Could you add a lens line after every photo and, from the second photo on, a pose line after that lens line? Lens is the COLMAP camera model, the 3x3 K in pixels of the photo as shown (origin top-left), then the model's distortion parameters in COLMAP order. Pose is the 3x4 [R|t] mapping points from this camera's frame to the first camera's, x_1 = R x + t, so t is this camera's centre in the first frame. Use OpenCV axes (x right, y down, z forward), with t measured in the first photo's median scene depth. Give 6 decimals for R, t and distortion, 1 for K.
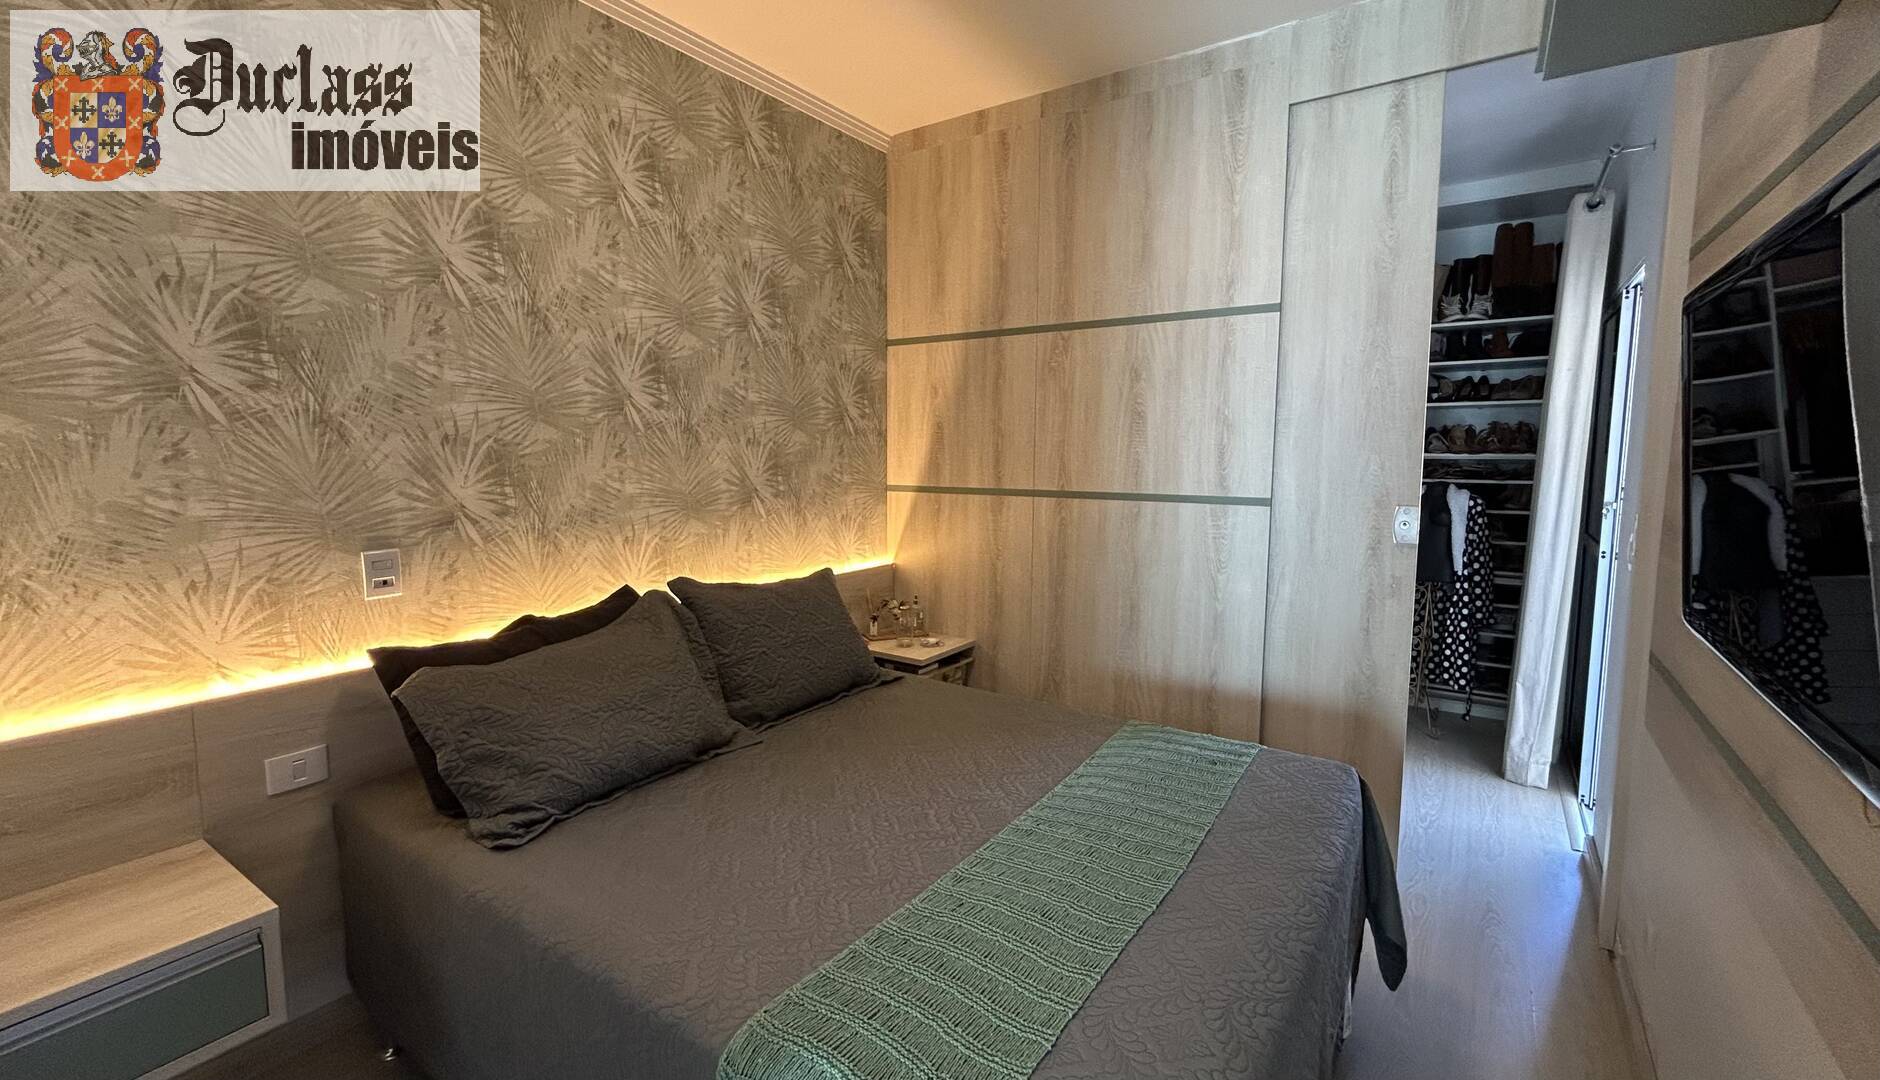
lens RADIAL K [[796.4, 0, 908.6], [0, 796.4, 530.9], [0, 0, 1]] dist [-0.003885, -0.000535]
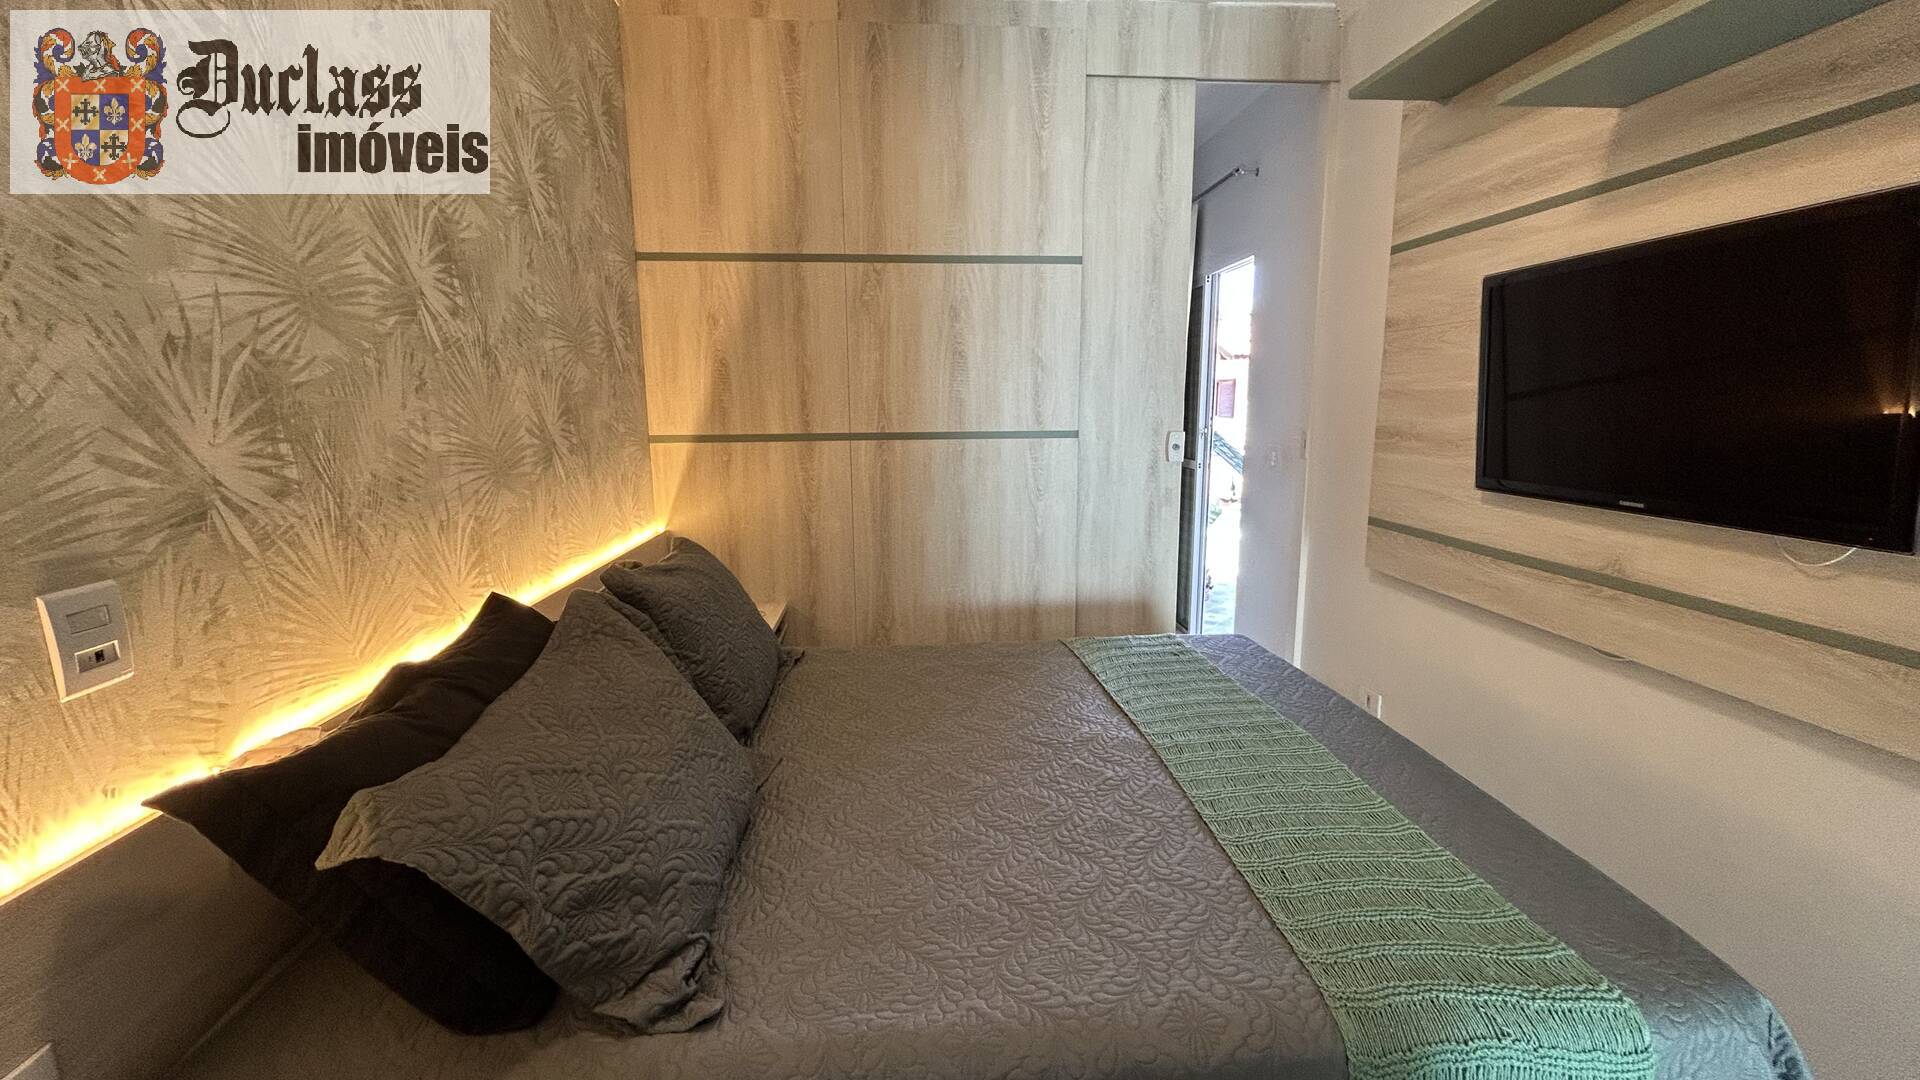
lens RADIAL K [[775.8, 0, 960.0], [0, 775.8, 540.0], [0, 0, 1]] dist [-0.004269, 0.002537]
pose [[0.762319, -0.120018, 0.635976, -0.404476], [0.076280, 0.992468, 0.095859, -0.004593], [-0.642691, -0.024563, 0.765732, 0.248796]]
